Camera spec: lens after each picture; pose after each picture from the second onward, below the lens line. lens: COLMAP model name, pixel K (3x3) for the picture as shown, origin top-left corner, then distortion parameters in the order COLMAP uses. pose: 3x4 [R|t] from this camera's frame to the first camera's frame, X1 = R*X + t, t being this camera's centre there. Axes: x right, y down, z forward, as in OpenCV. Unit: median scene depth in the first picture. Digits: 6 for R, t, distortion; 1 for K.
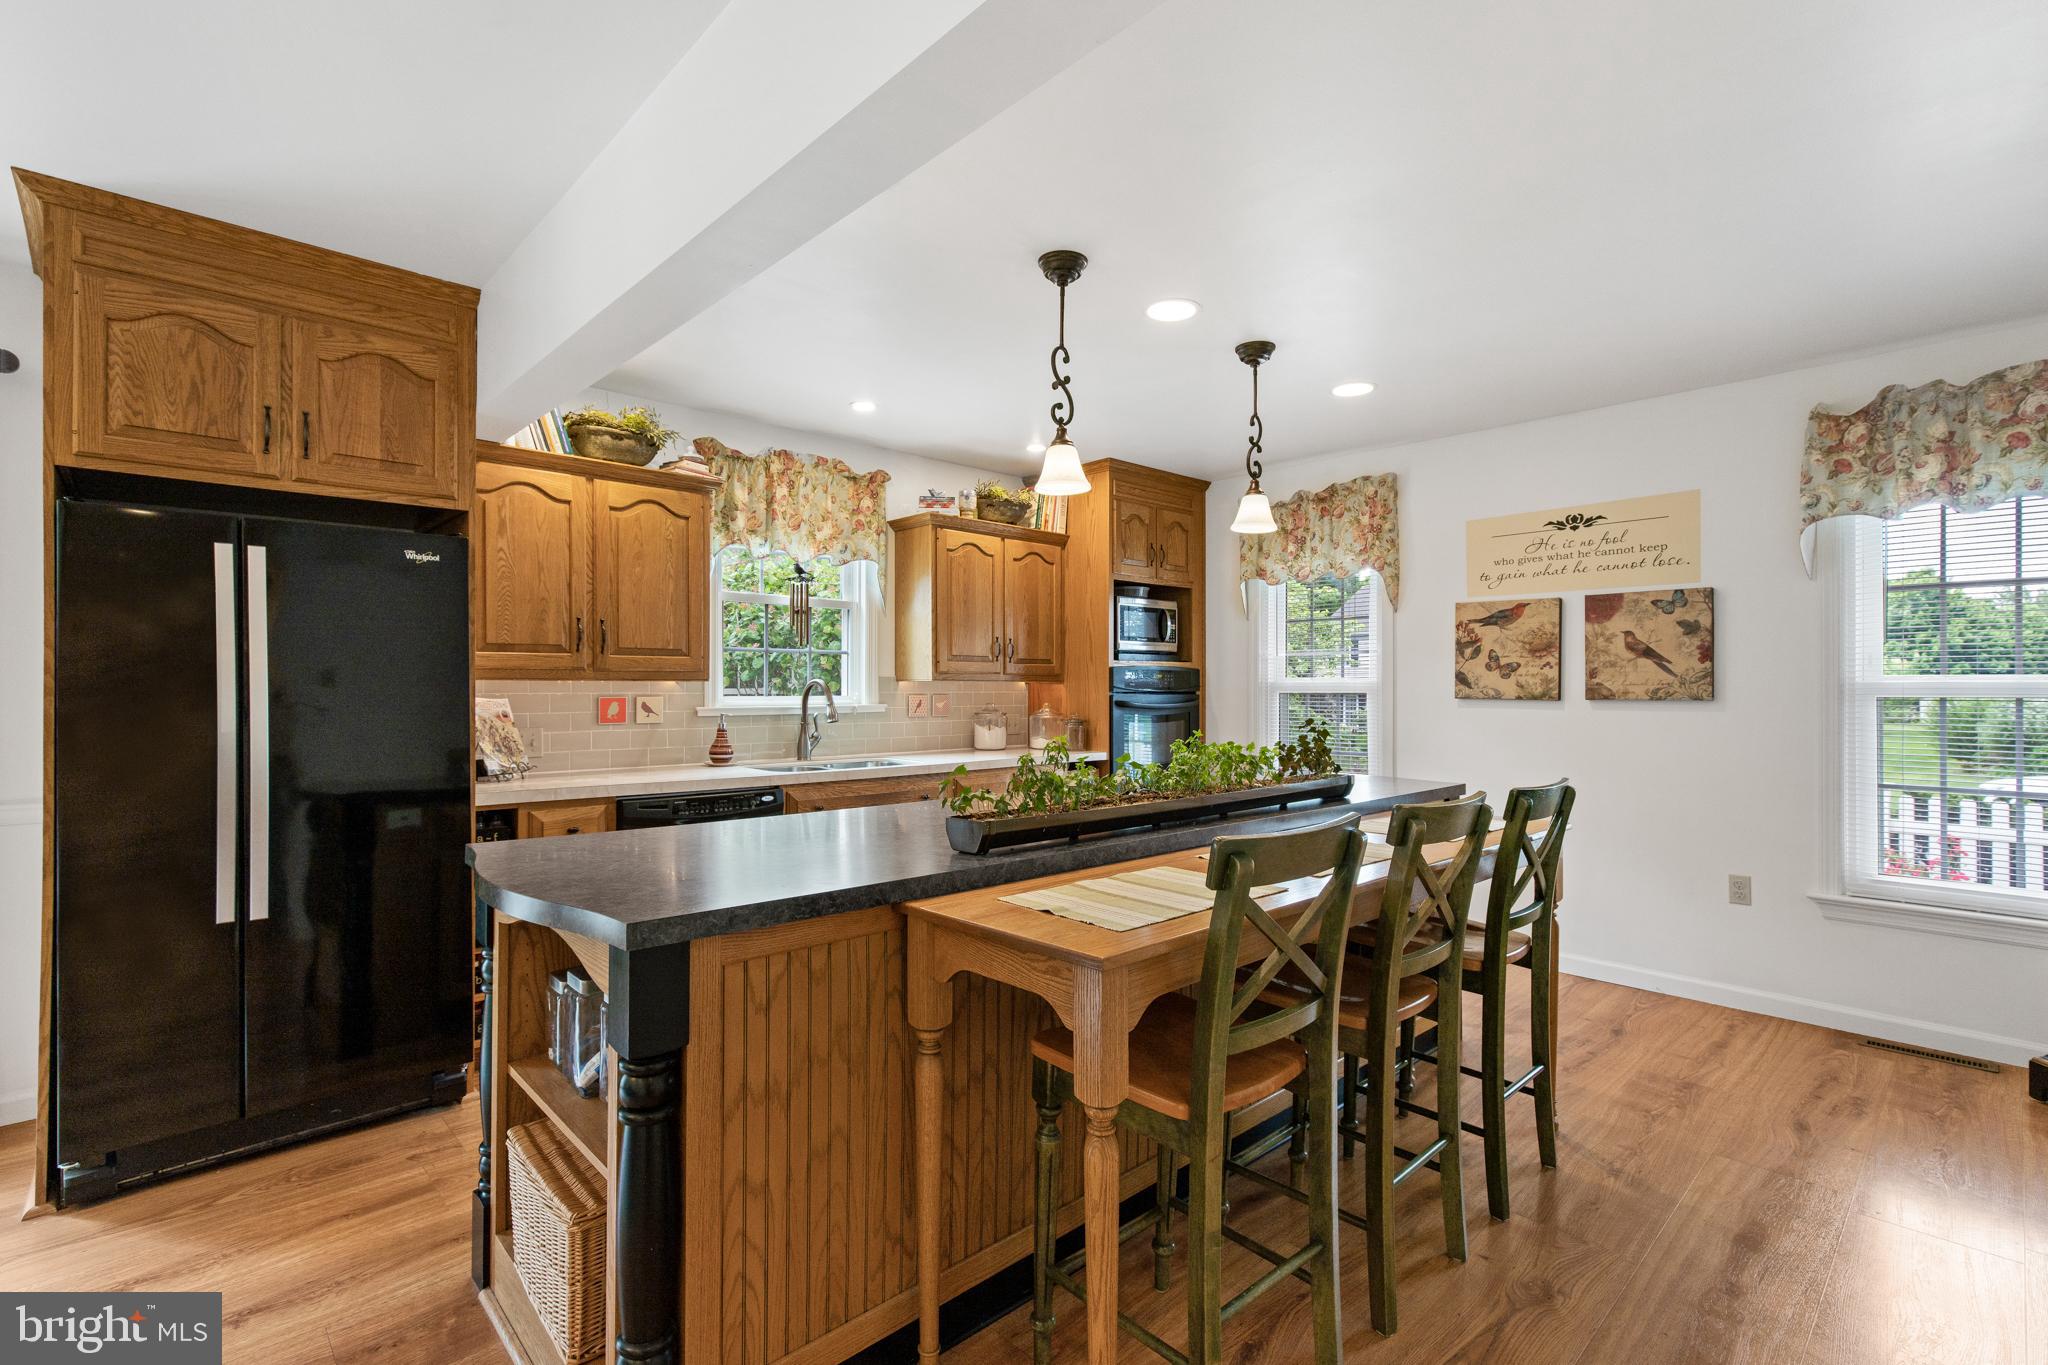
lens RADIAL K [[925.7, 0, 1020.9], [0, 925.7, 688.1], [0, 0, 1]] dist [0.001075, -0.000529]
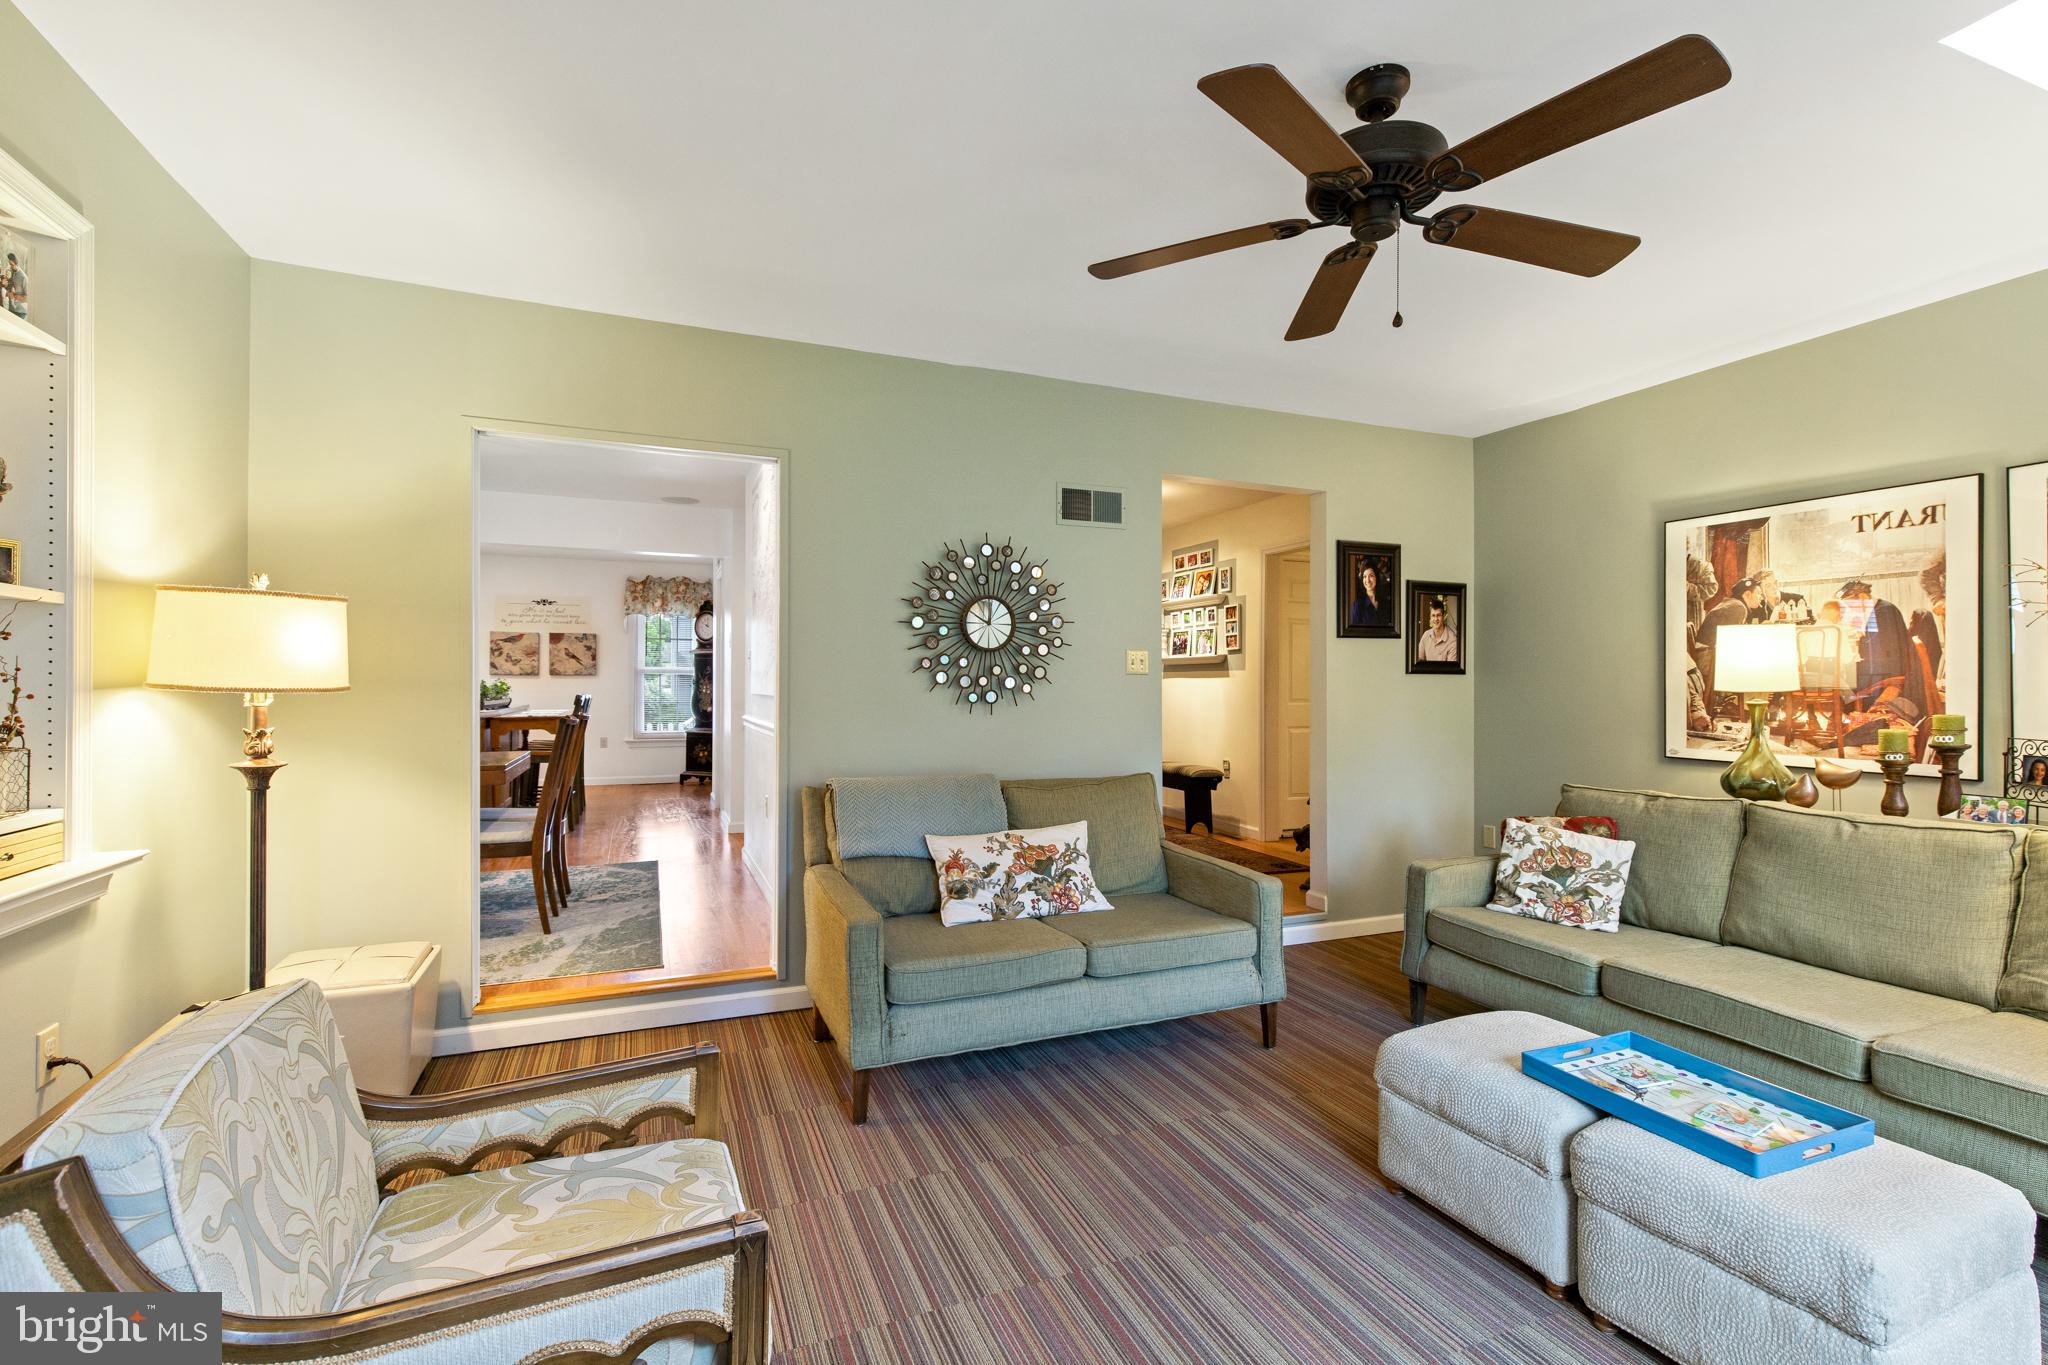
lens RADIAL K [[925.7, 0, 1034.6], [0, 925.7, 681.3], [0, 0, 1]] dist [0.001075, -0.000529]
pose [[0.345778, 0.000647, 0.938316, -1.351110], [-0.002543, 0.999997, 0.000248, 0.027117], [-0.938313, -0.002472, 0.345778, -1.143948]]
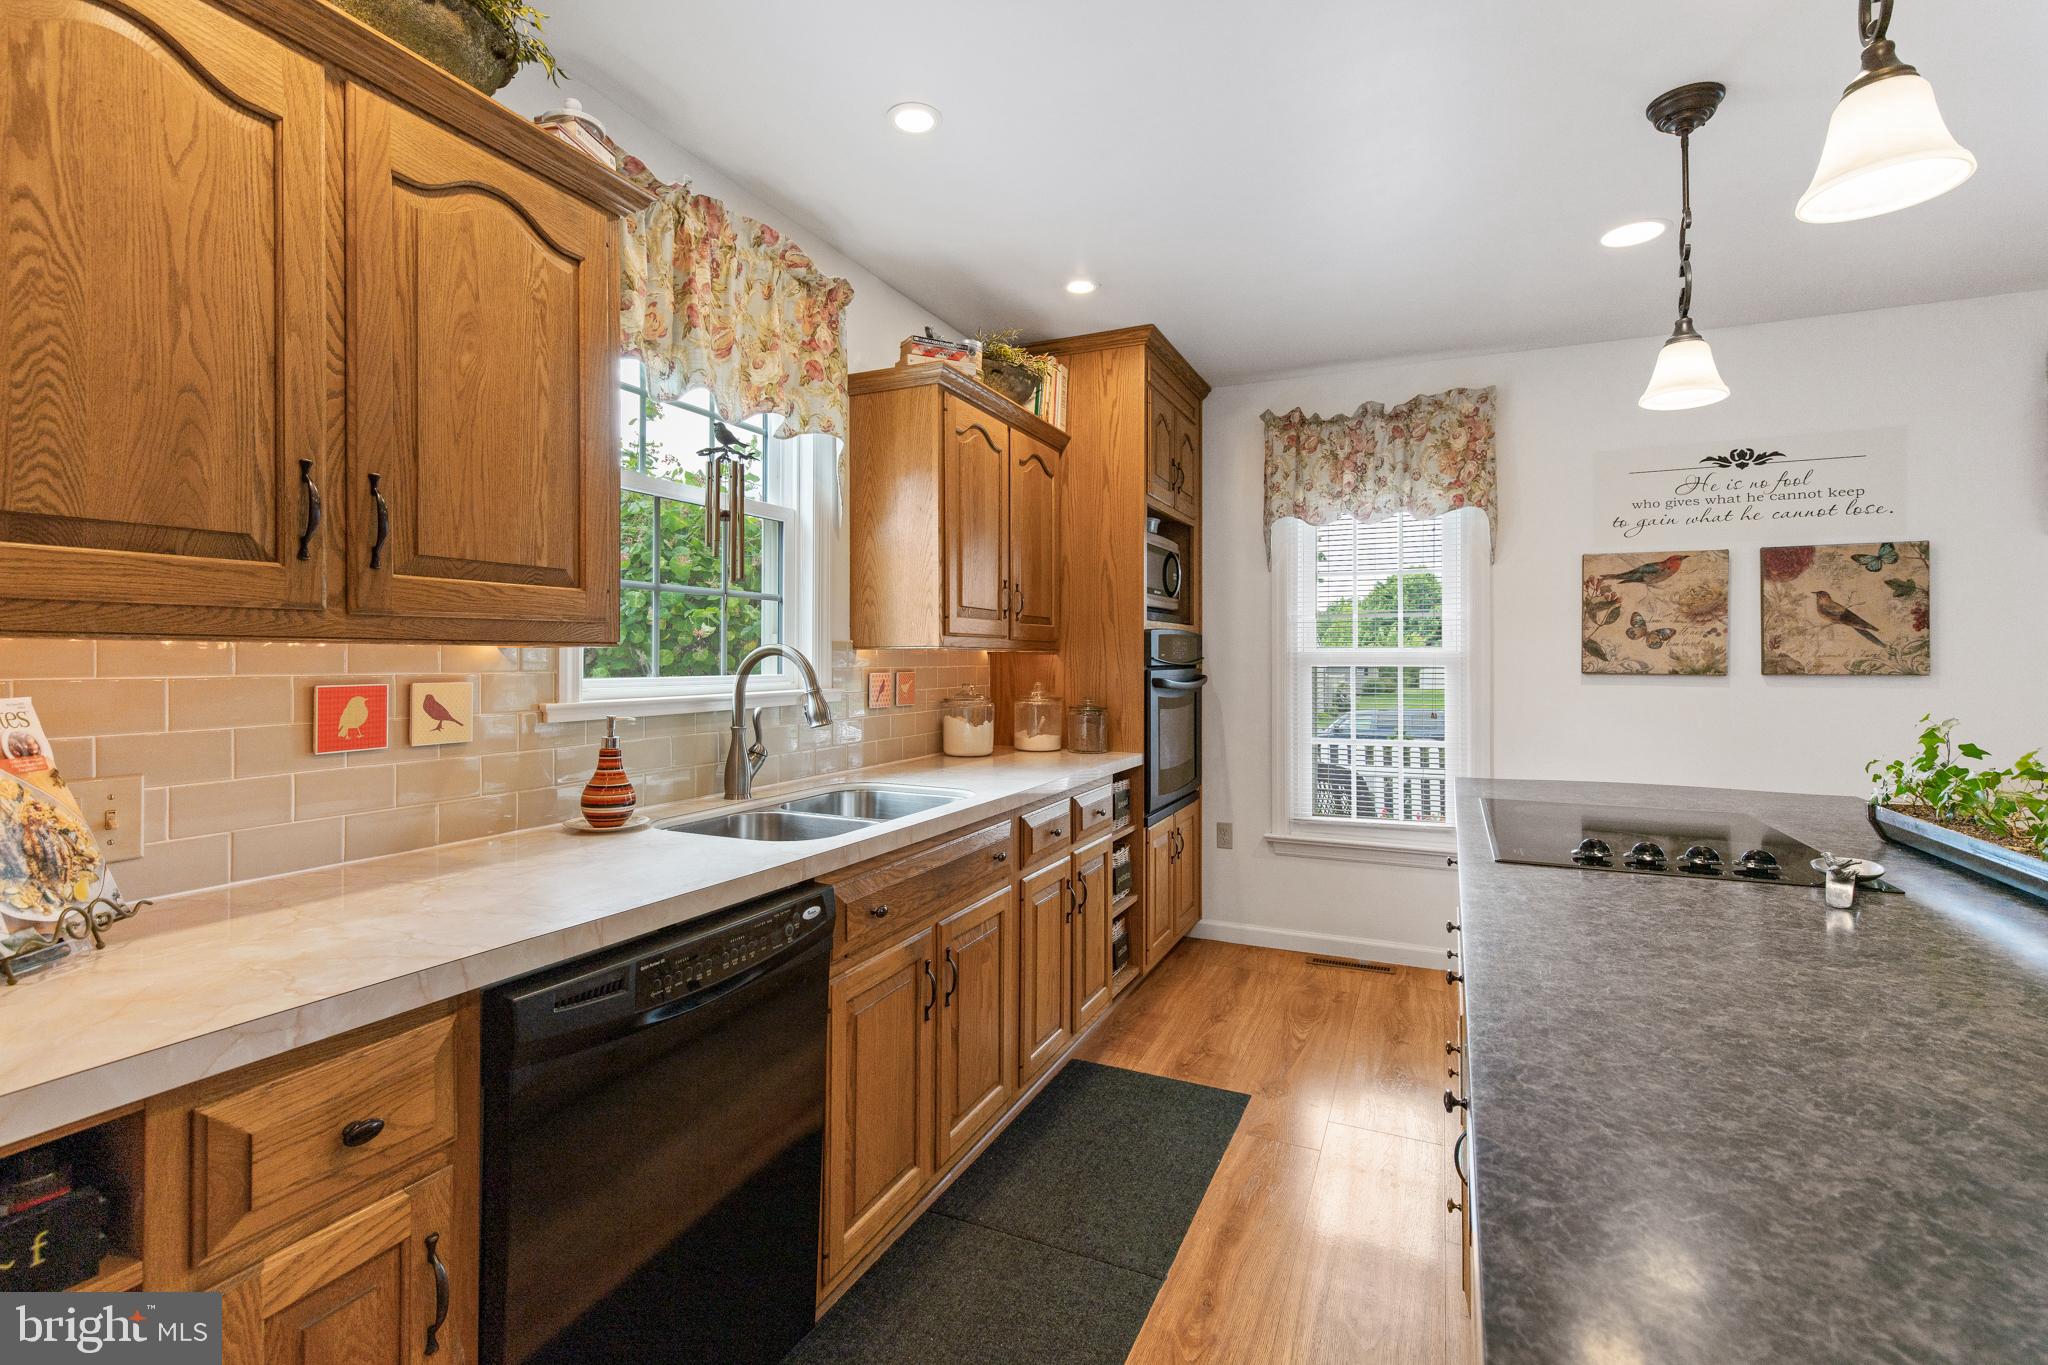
lens RADIAL K [[925.7, 0, 1025.5], [0, 925.7, 657.3], [0, 0, 1]] dist [0.001075, -0.000529]
pose [[0.923612, 0.000668, 0.383327, -0.333574], [-0.000099, 0.999999, -0.001504, -0.001578], [-0.383327, 0.001352, 0.923612, 0.531034]]
